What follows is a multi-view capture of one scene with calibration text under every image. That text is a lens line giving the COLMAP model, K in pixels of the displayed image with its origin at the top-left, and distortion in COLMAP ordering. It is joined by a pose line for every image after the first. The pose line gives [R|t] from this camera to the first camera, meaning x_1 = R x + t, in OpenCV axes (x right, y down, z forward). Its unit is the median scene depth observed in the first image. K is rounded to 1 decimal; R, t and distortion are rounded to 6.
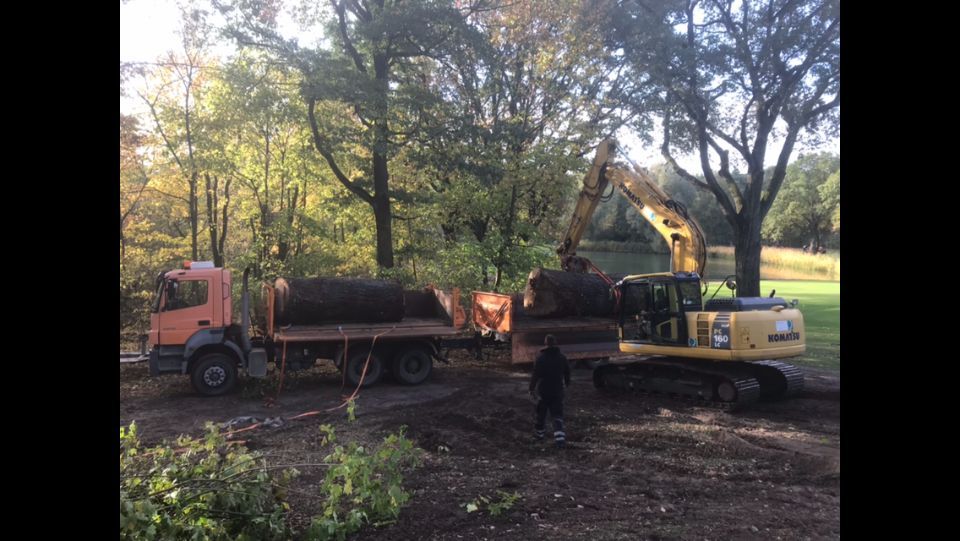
lens RADIAL K [[600.6, 0, 480.0], [0, 600.6, 270.5], [0, 0, 1]] dist [0.001044, 0.000280]
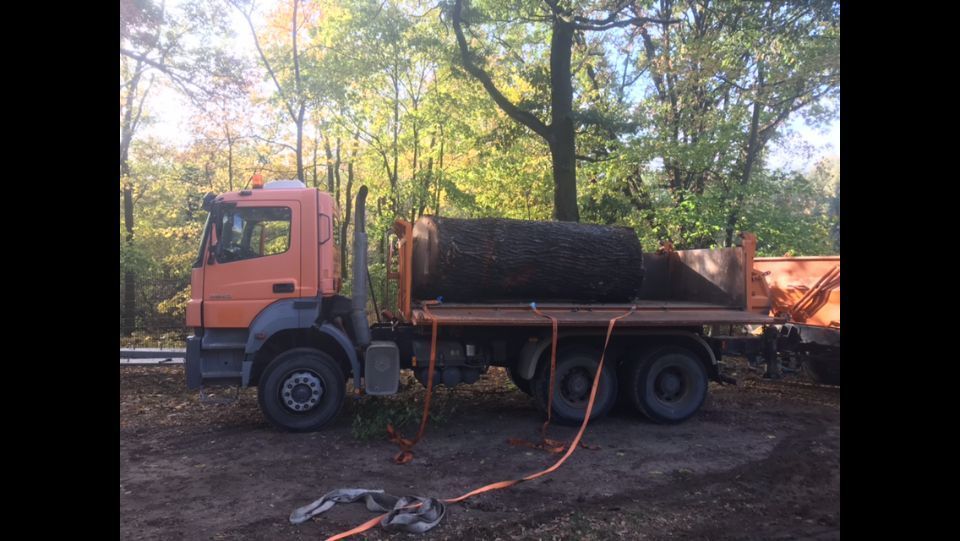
lens RADIAL K [[713.6, 0, 480.0], [0, 713.6, 270.5], [0, 0, 1]] dist [0.040904, -0.000215]
pose [[0.975277, 0.000634, -0.220986, -0.156227], [-0.000482, 1.000000, 0.000743, 0.070938], [0.220986, -0.000619, 0.975277, 0.431599]]
